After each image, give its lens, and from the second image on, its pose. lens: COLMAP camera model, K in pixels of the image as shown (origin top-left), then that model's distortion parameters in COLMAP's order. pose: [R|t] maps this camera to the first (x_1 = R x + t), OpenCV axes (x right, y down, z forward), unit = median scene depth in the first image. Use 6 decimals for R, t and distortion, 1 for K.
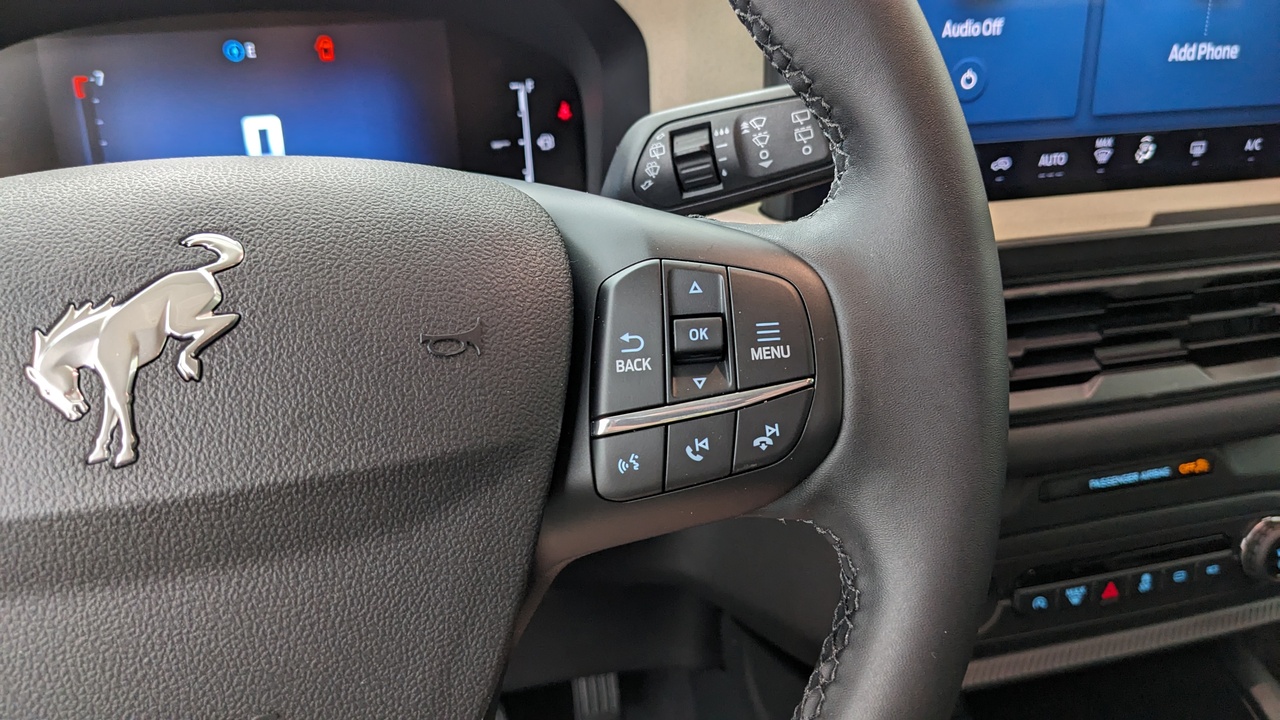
lens RADIAL K [[1019.6, 0, 640.2], [0, 1019.6, 352.2], [0, 0, 1]] dist [0.029393, -0.064306]
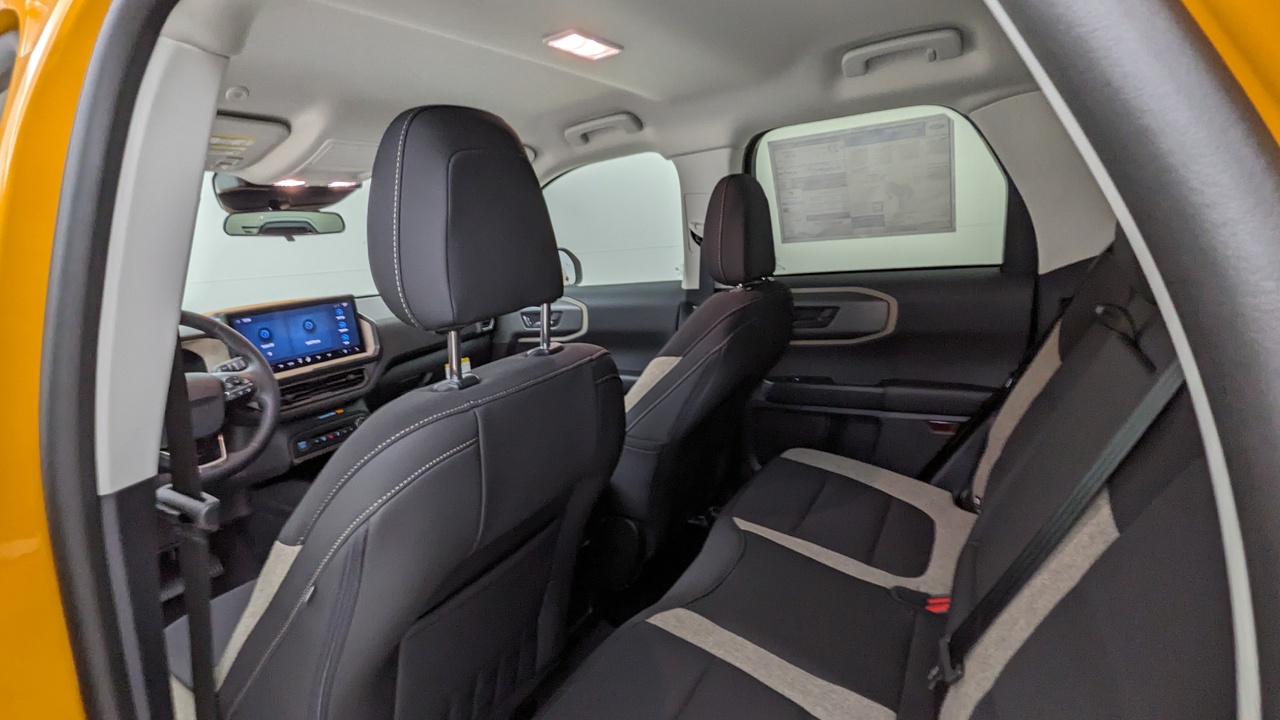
lens RADIAL K [[621.9, 0, 642.4], [0, 621.9, 357.1], [0, 0, 1]] dist [0.000672, -0.000448]
pose [[0.703905, -0.198927, 0.681869, -0.645215], [0.365101, 0.924786, -0.107105, 0.957080], [-0.609277, 0.324343, 0.723590, -3.017714]]
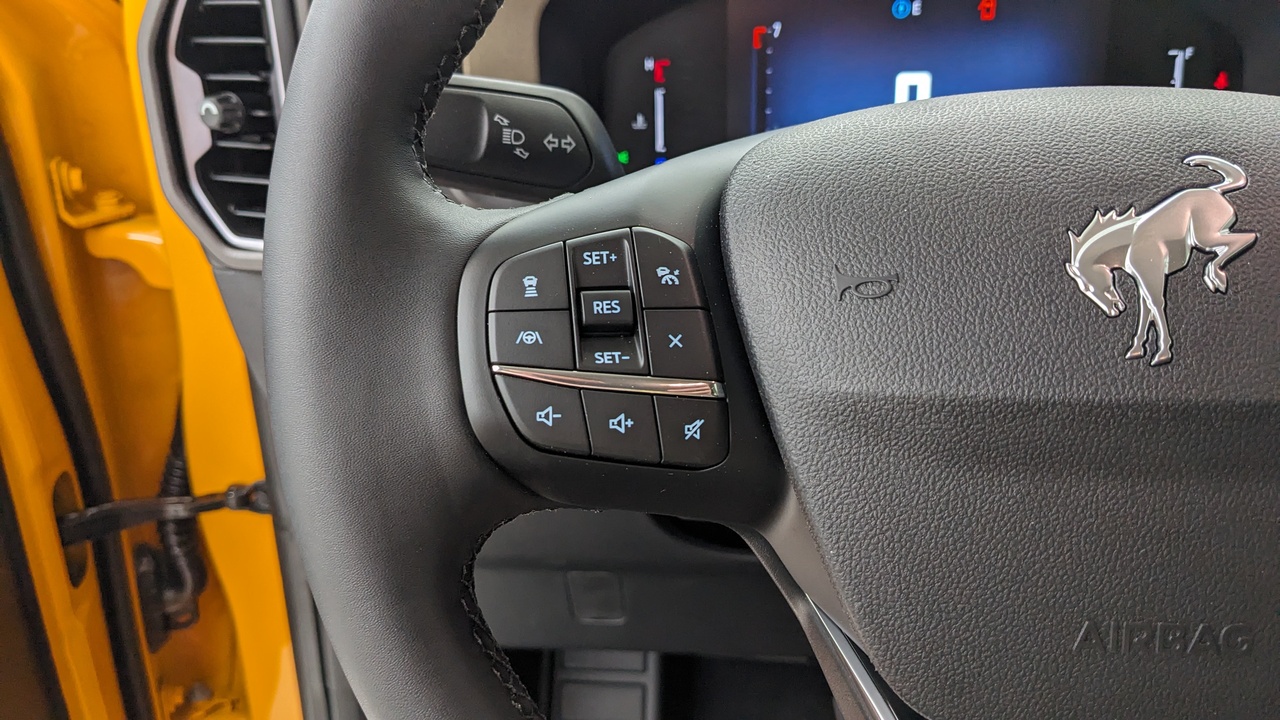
lens RADIAL K [[1024.7, 0, 640.0], [0, 1024.7, 360.0], [0, 0, 1]] dist [0.025075, -0.071011]
pose [[0.946365, 0.121405, -0.299424, -0.325851], [-0.116733, 0.992598, 0.033514, 0.062424], [0.301276, 0.003236, 0.953531, -0.079661]]
